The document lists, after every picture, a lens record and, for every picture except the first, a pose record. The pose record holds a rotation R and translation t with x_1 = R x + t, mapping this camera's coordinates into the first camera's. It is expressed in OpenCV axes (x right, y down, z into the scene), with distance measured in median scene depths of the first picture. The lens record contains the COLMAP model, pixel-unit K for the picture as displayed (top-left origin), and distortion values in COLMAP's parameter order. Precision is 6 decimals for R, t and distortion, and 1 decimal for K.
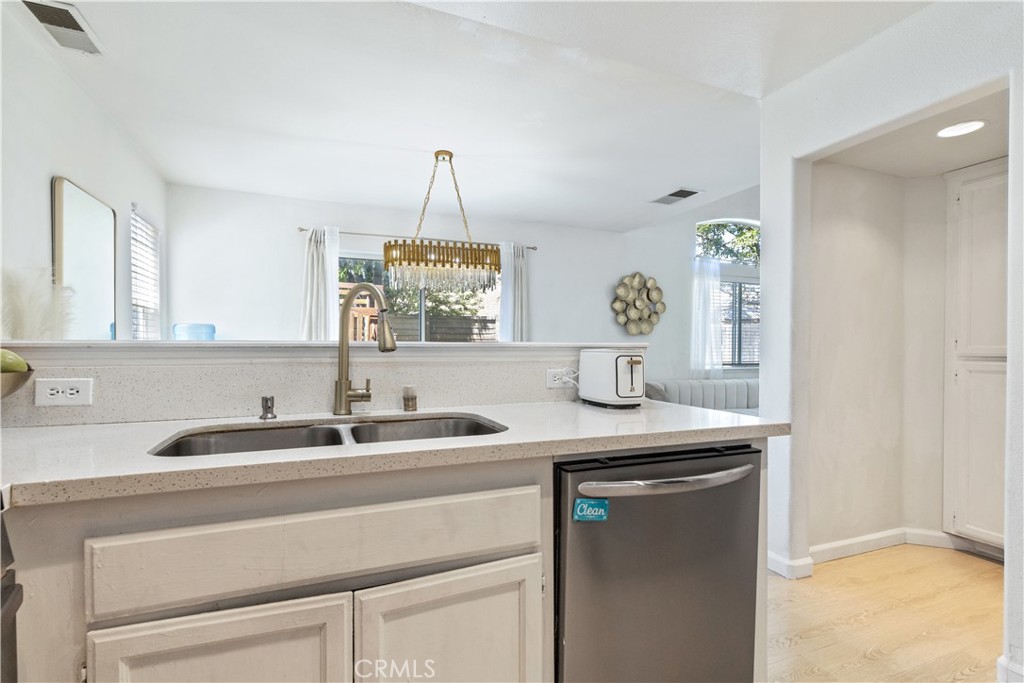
lens RADIAL K [[459.5, 0, 507.9], [0, 459.5, 349.7], [0, 0, 1]] dist [0.001459, 0.000019]
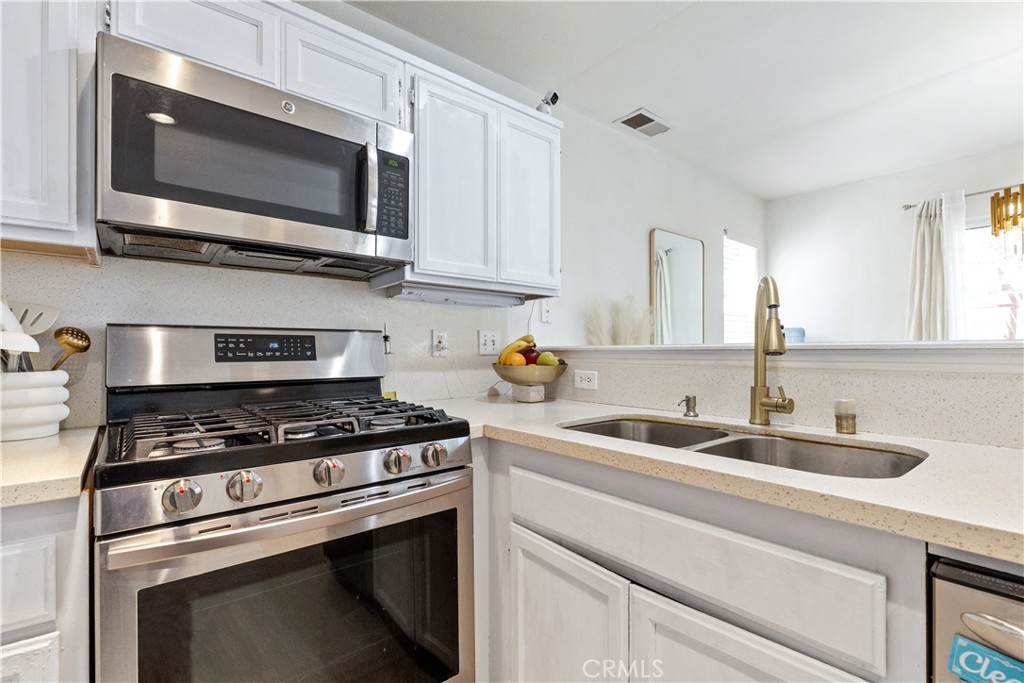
lens RADIAL K [[466.7, 0, 522.8], [0, 466.7, 345.9], [0, 0, 1]] dist [0.001285, -0.000318]
pose [[0.321796, -0.011111, -0.946744, 0.422102], [-0.002821, 0.999915, -0.012693, -0.000414], [0.946805, 0.006755, 0.321738, 0.295393]]
